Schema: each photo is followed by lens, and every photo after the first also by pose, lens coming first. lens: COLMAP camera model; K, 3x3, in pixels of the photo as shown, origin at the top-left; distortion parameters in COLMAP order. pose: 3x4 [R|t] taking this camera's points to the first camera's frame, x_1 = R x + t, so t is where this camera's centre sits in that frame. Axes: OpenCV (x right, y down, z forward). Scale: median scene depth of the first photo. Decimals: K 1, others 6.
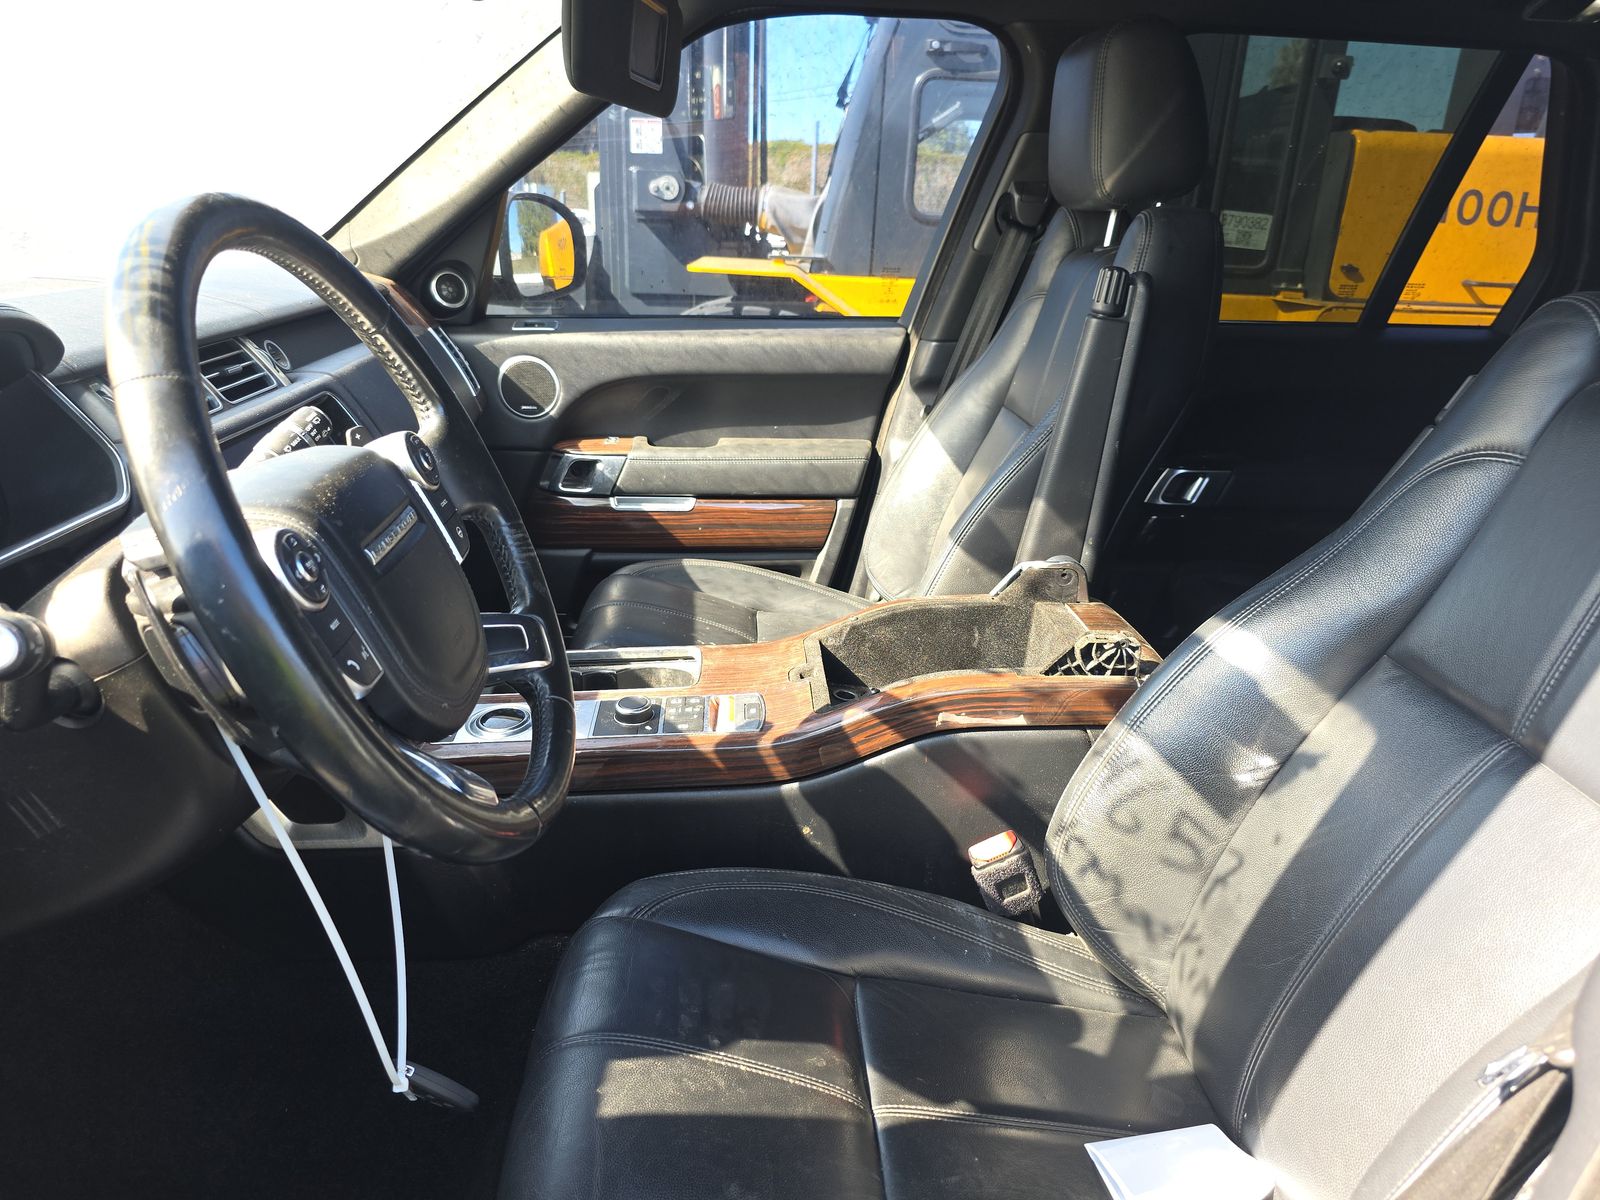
lens RADIAL K [[1102.4, 0, 808.2], [0, 1102.4, 611.8], [0, 0, 1]] dist [0.038691, -0.037680]
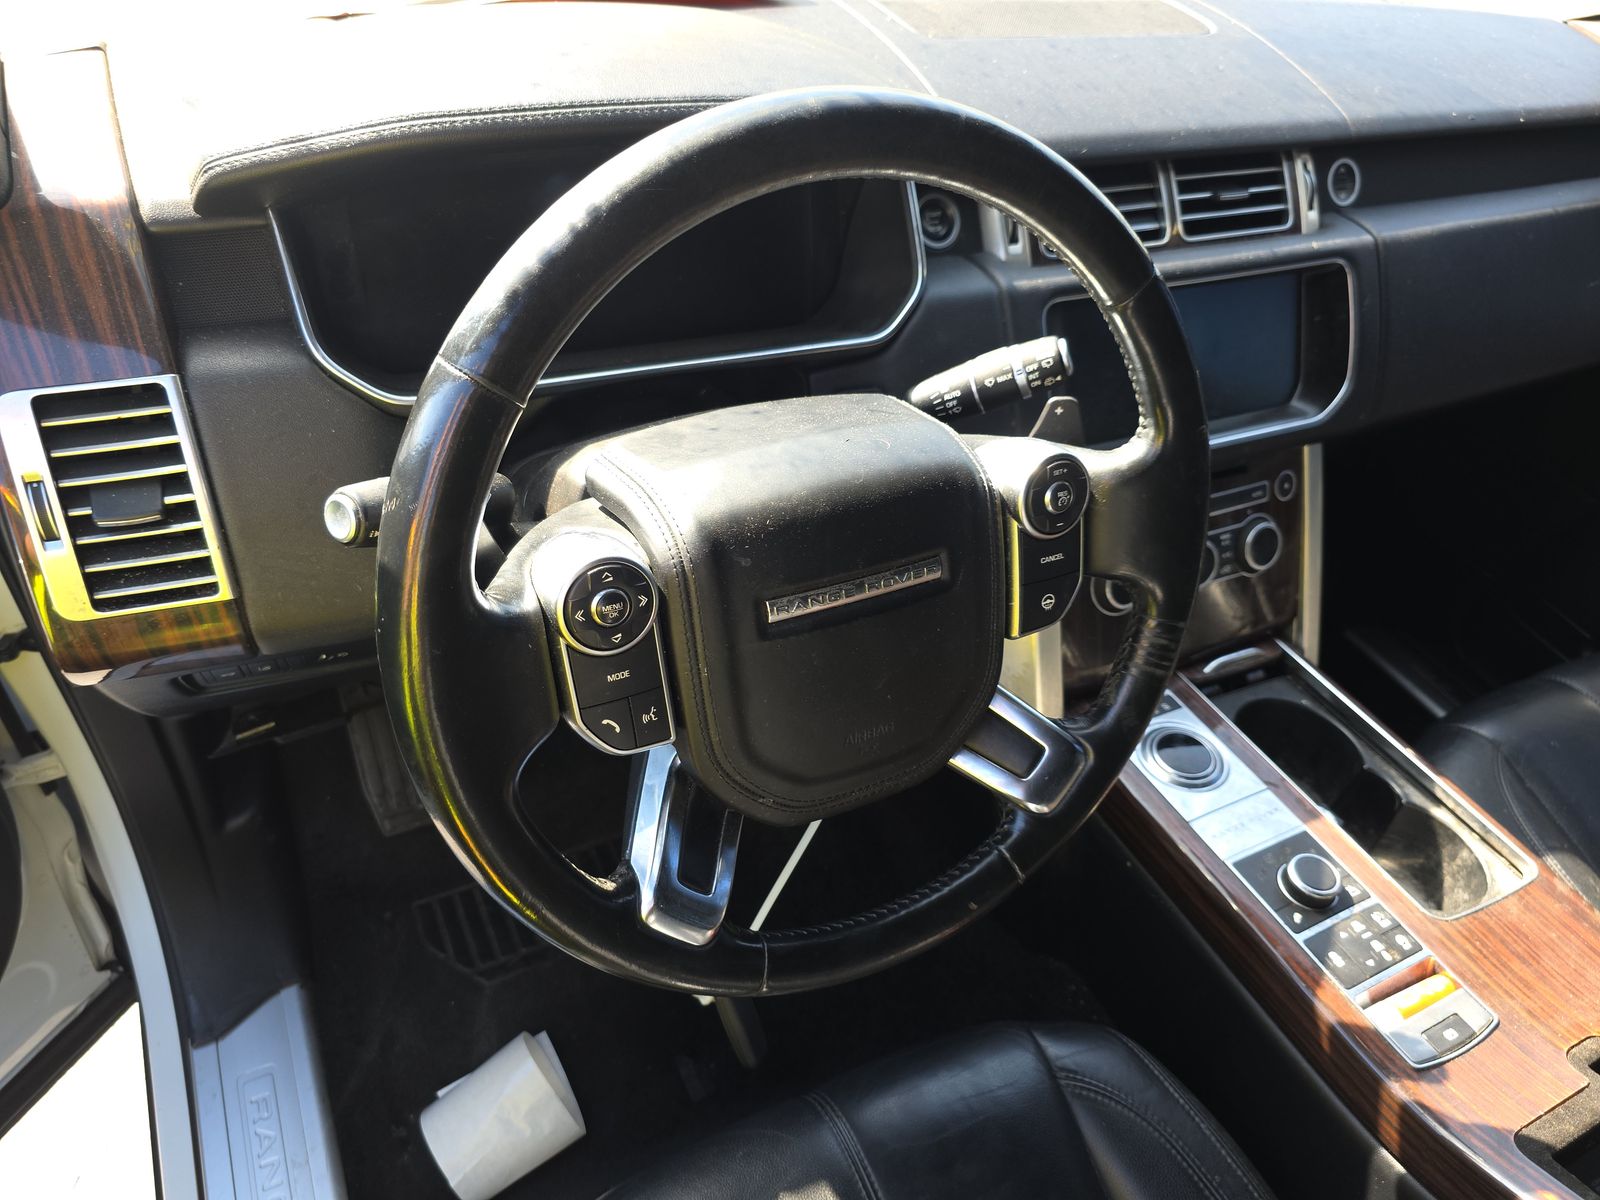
lens RADIAL K [[1102.4, 0, 808.2], [0, 1102.4, 611.8], [0, 0, 1]] dist [0.038691, -0.037680]
pose [[0.395064, 0.642620, -0.656478, 0.039979], [-0.430856, 0.760752, 0.485407, -0.145401], [0.811349, 0.091081, 0.577423, 0.194290]]
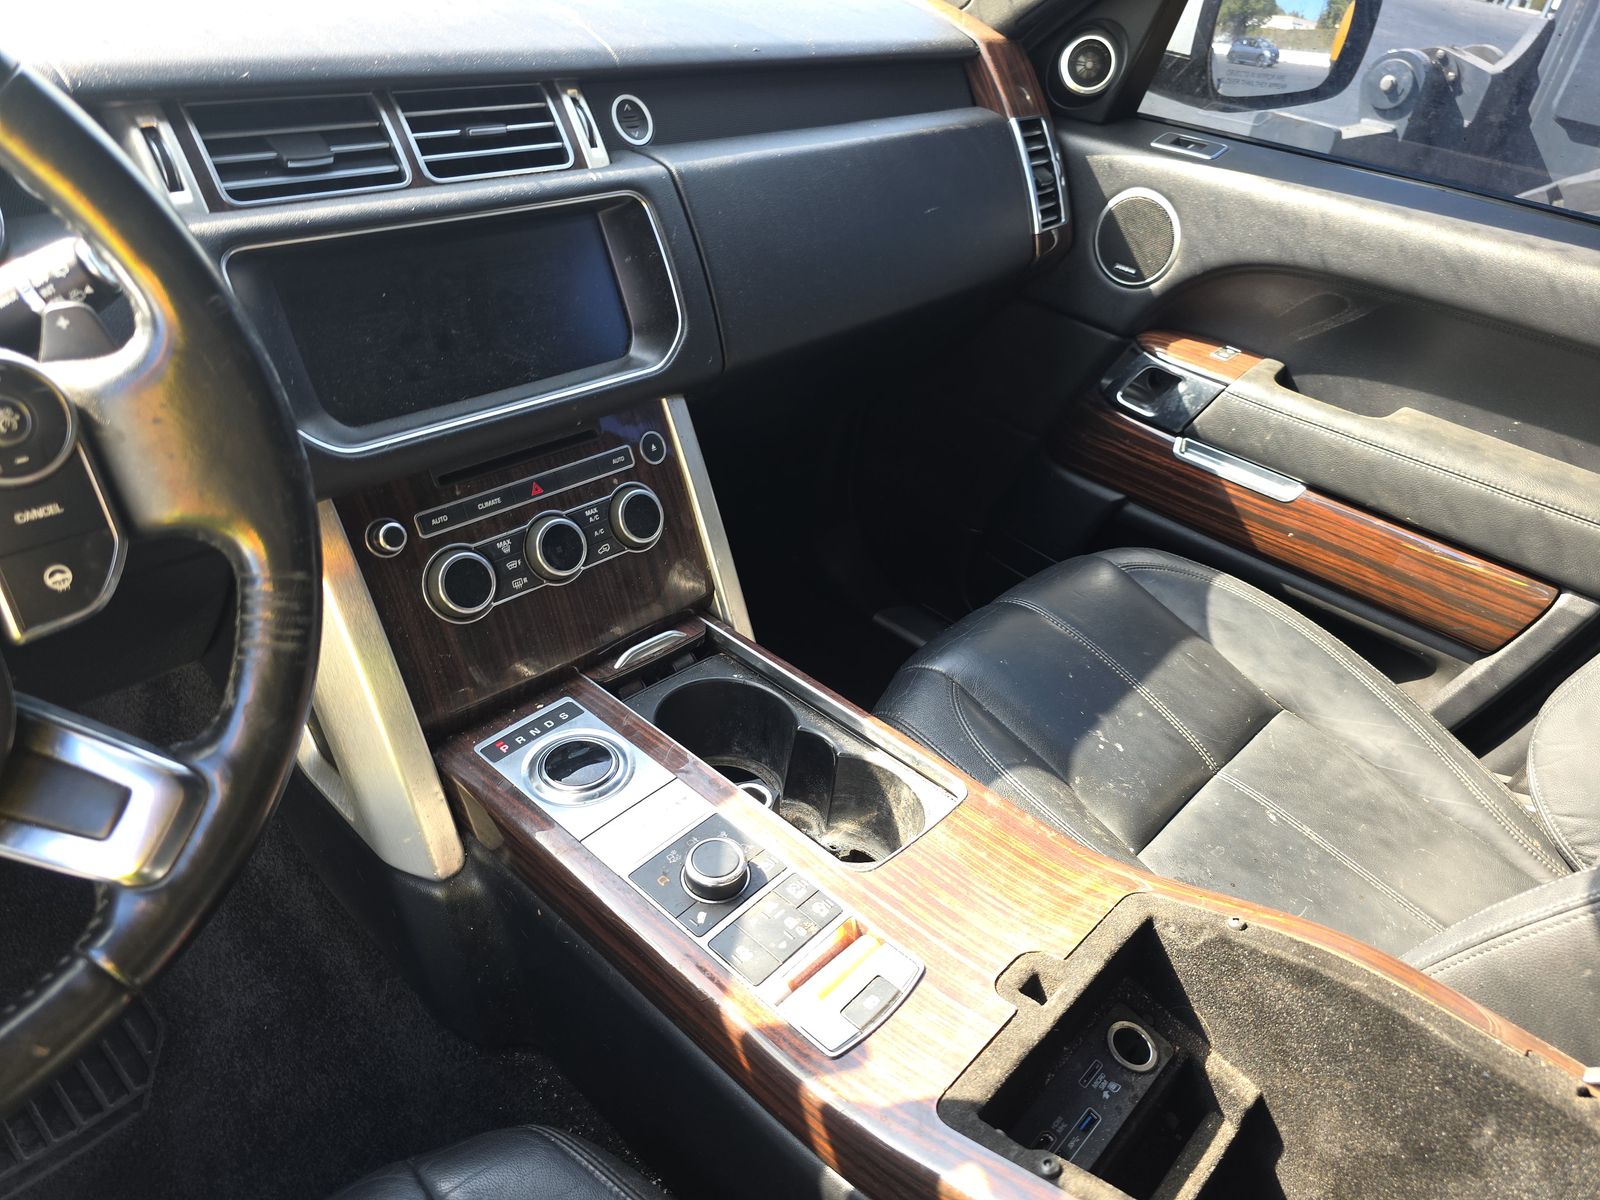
lens RADIAL K [[1093.9, 0, 784.8], [0, 1093.9, 609.6], [0, 0, 1]] dist [0.051550, -0.041483]
pose [[0.684903, 0.457989, -0.566704, 0.080468], [-0.340581, 0.888795, 0.306674, -0.134681], [0.644137, -0.017033, 0.764720, 0.348043]]
